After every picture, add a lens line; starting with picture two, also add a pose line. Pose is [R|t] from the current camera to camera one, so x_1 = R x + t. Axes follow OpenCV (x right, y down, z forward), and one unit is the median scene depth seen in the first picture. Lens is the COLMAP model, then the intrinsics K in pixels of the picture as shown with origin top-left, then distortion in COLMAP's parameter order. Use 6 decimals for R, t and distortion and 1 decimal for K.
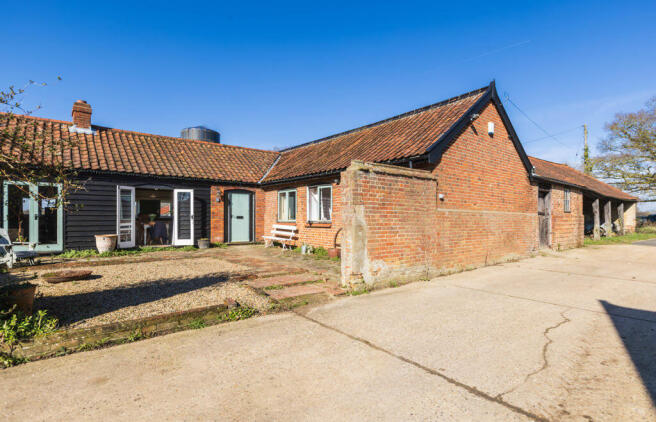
lens RADIAL K [[349.0, 0, 331.7], [0, 349.0, 221.7], [0, 0, 1]] dist [0.002085, -0.002351]
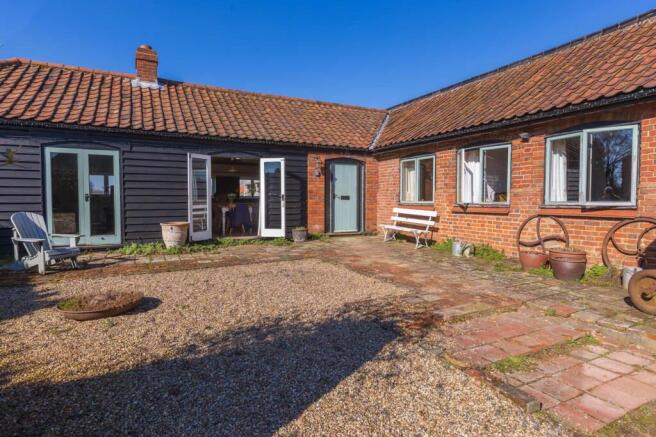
lens RADIAL K [[373.1, 0, 328.6], [0, 373.1, 215.4], [0, 0, 1]] dist [-0.001153, 0.003154]
pose [[0.978716, 0.007846, -0.205068, -0.154083], [-0.000648, 0.999382, 0.035144, -0.003379], [0.205217, -0.034263, 0.978117, 0.270557]]
